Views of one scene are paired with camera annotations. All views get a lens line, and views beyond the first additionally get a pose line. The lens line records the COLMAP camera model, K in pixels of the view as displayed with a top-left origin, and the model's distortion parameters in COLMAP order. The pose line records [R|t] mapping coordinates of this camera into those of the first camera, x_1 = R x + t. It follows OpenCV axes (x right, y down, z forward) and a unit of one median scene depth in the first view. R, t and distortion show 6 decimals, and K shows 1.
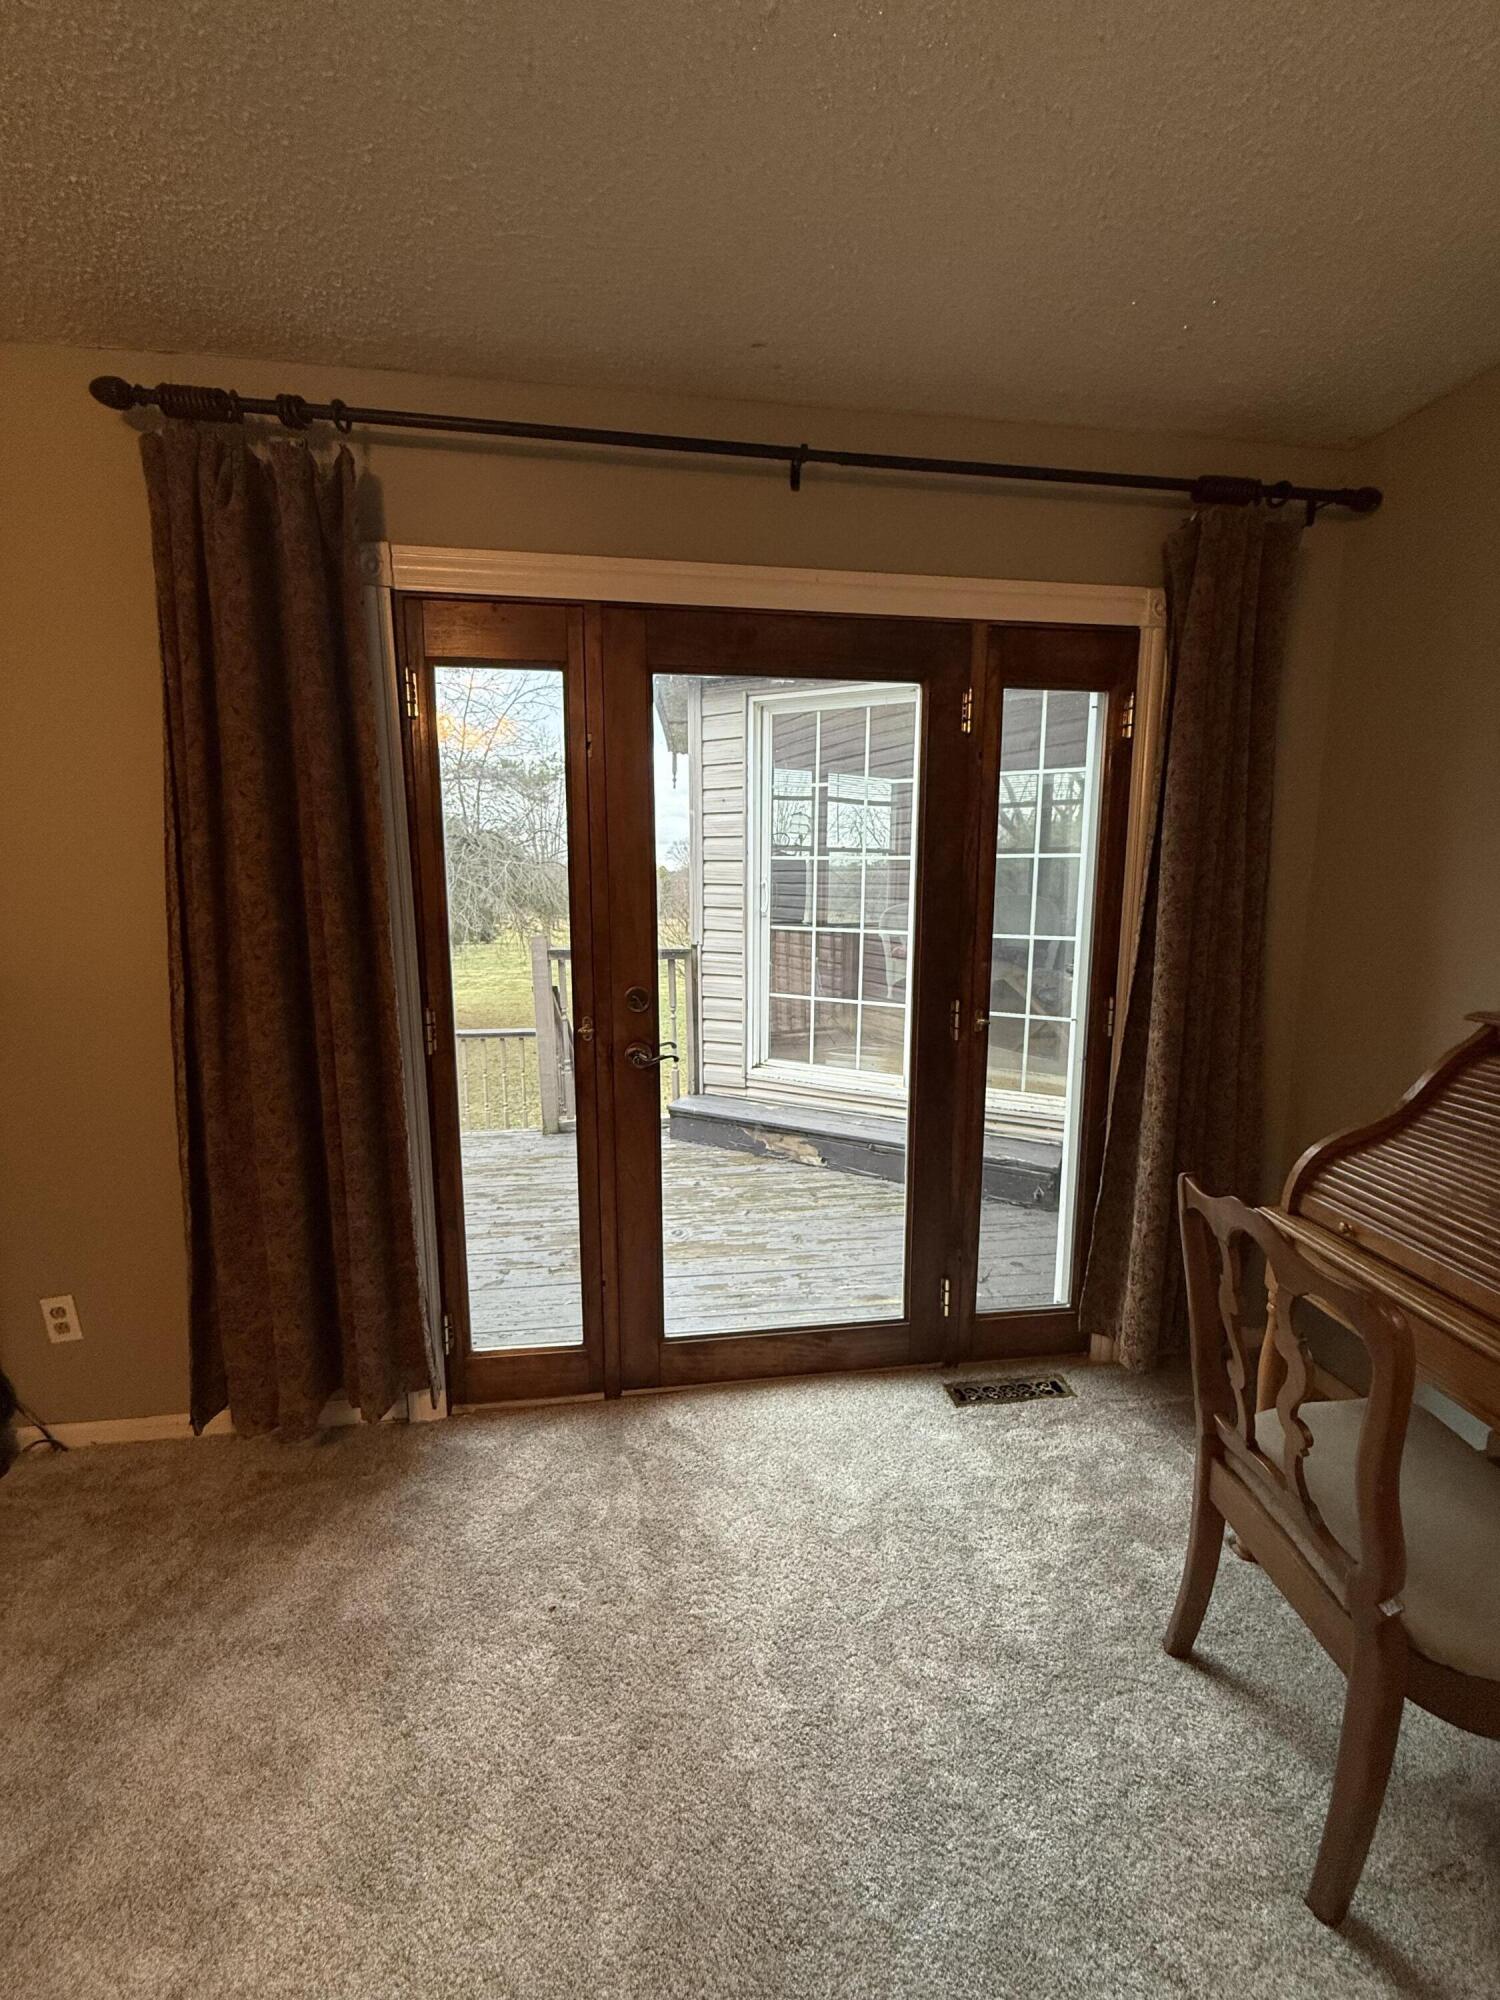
lens RADIAL K [[802.3, 0, 747.0], [0, 802.3, 992.2], [0, 0, 1]] dist [0.006542, 0.000150]
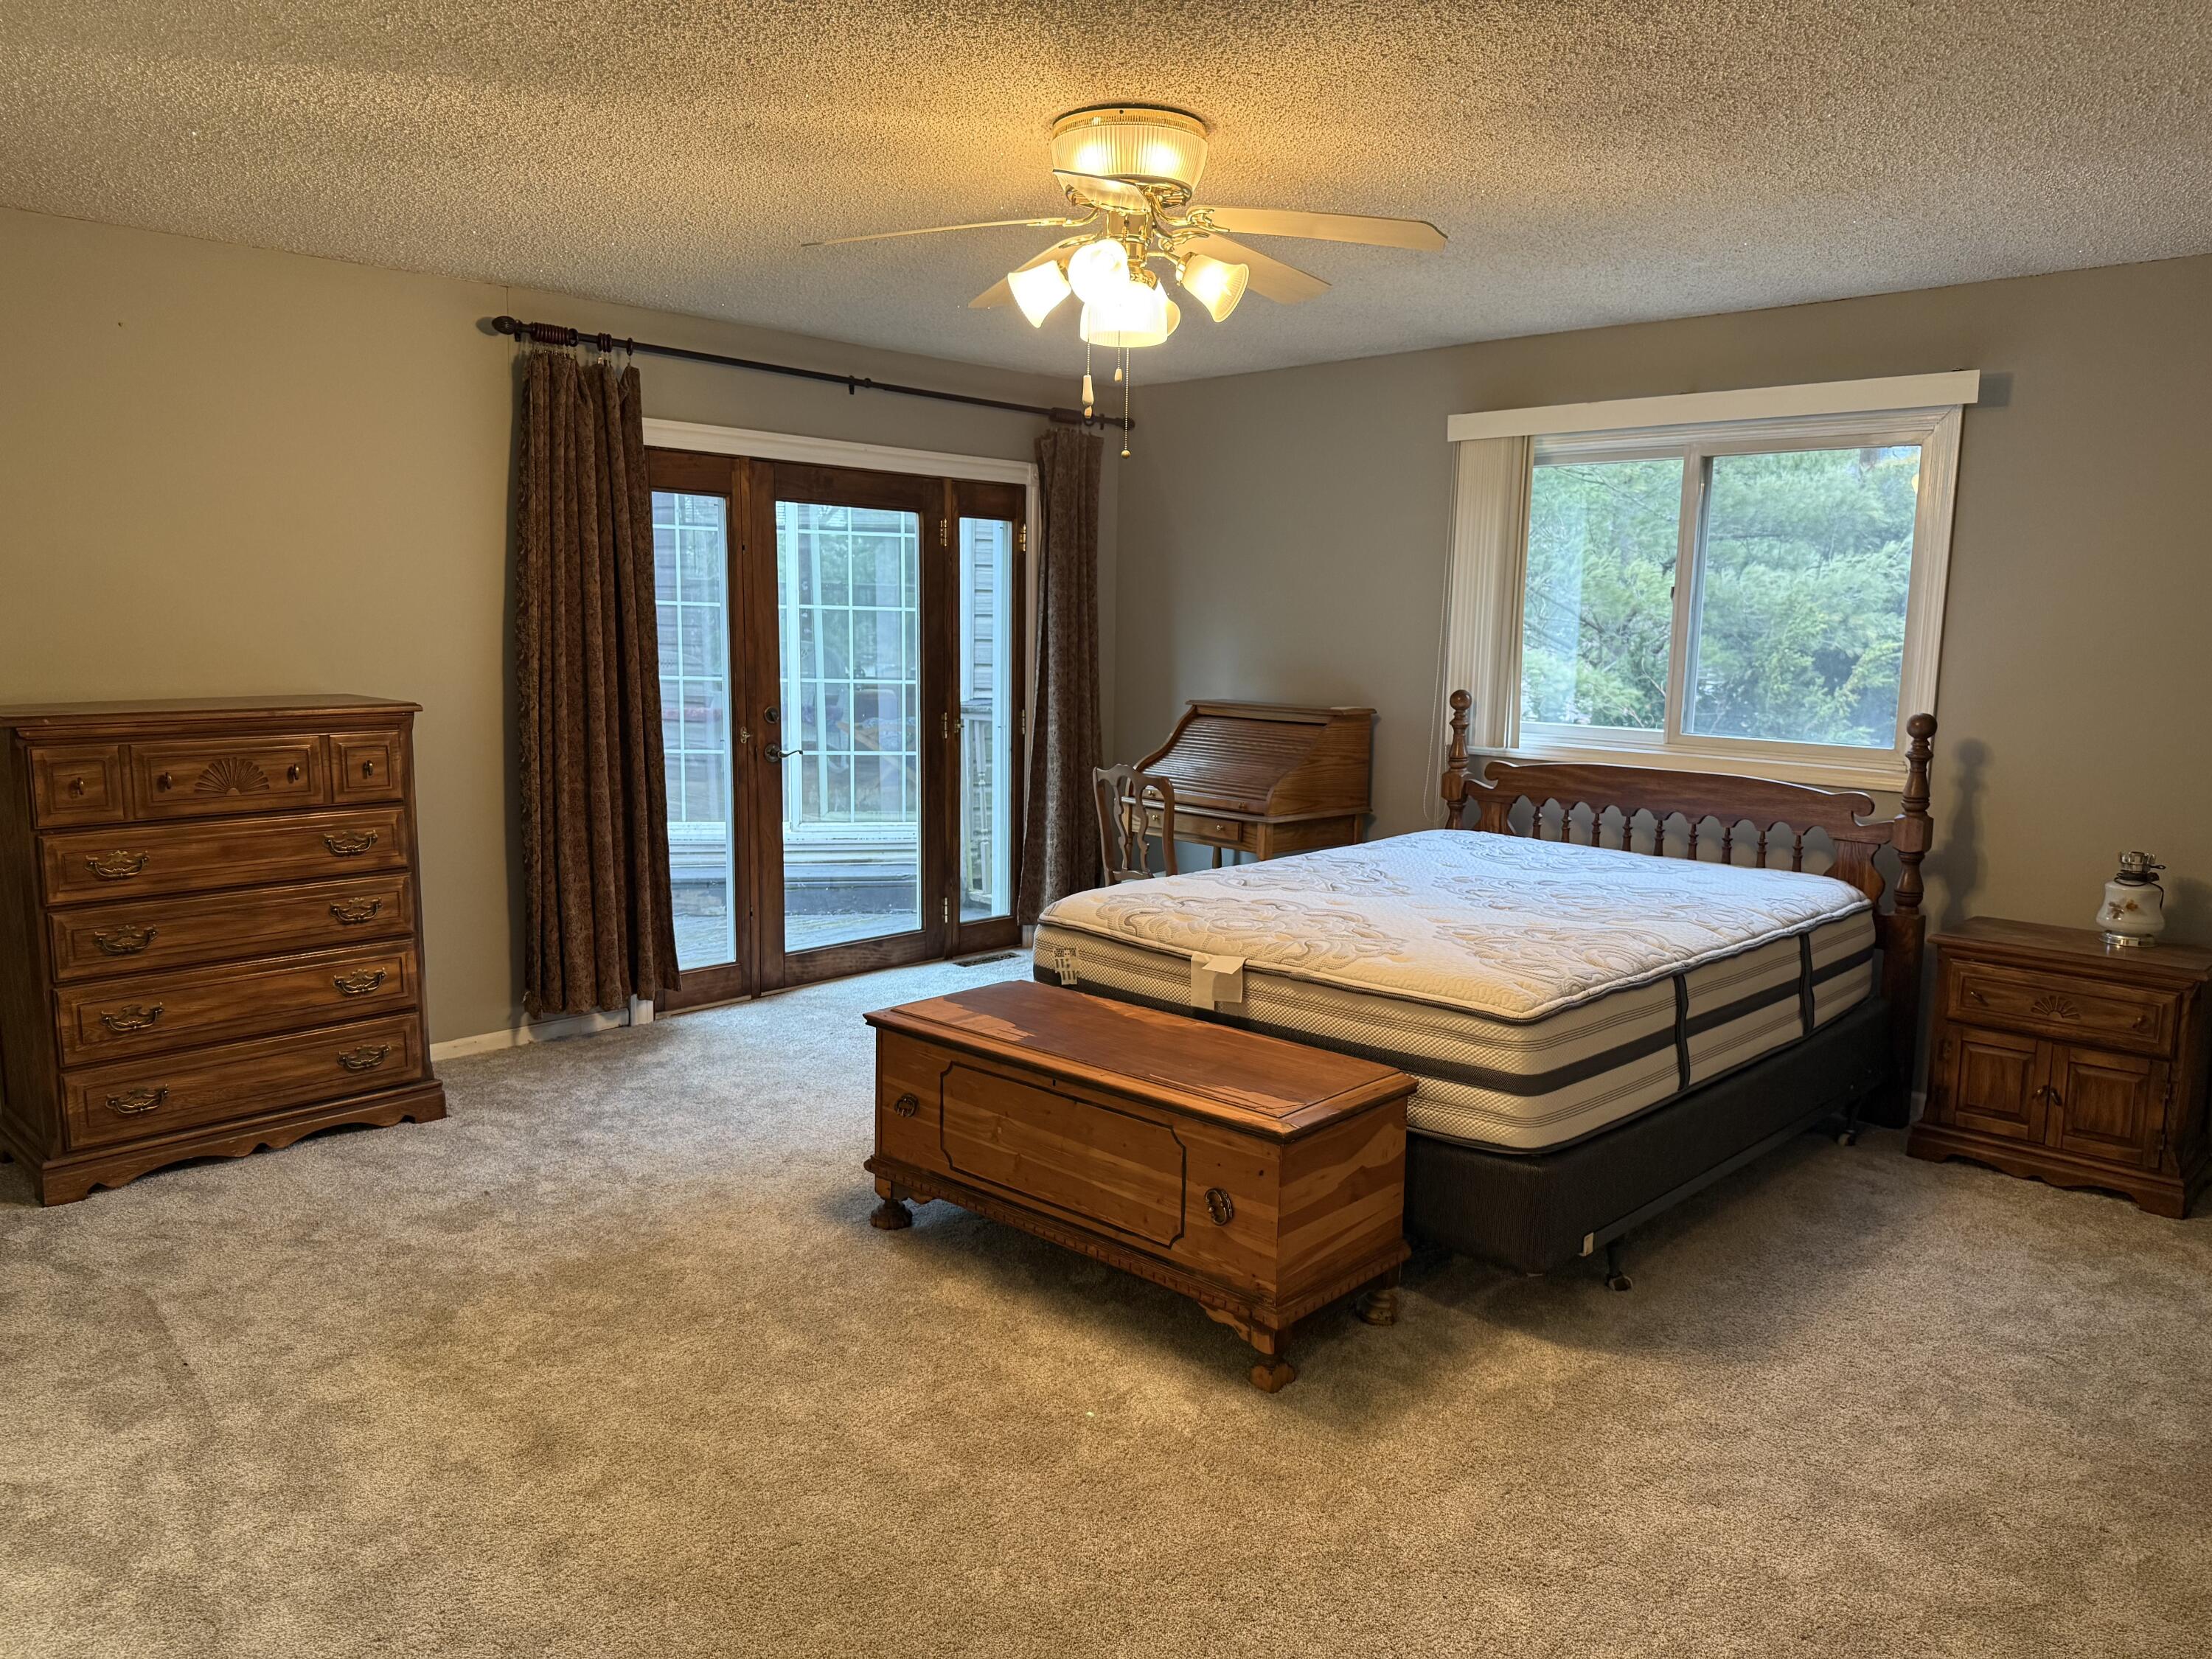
lens RADIAL K [[1541.7, 0, 1107.2], [0, 1541.7, 839.6], [0, 0, 1]] dist [0.043001, -0.043997]
pose [[0.791397, -0.075319, 0.606644, -1.392217], [0.073113, 0.996919, 0.028395, 0.203401], [-0.606914, 0.021882, 0.794466, -1.650565]]
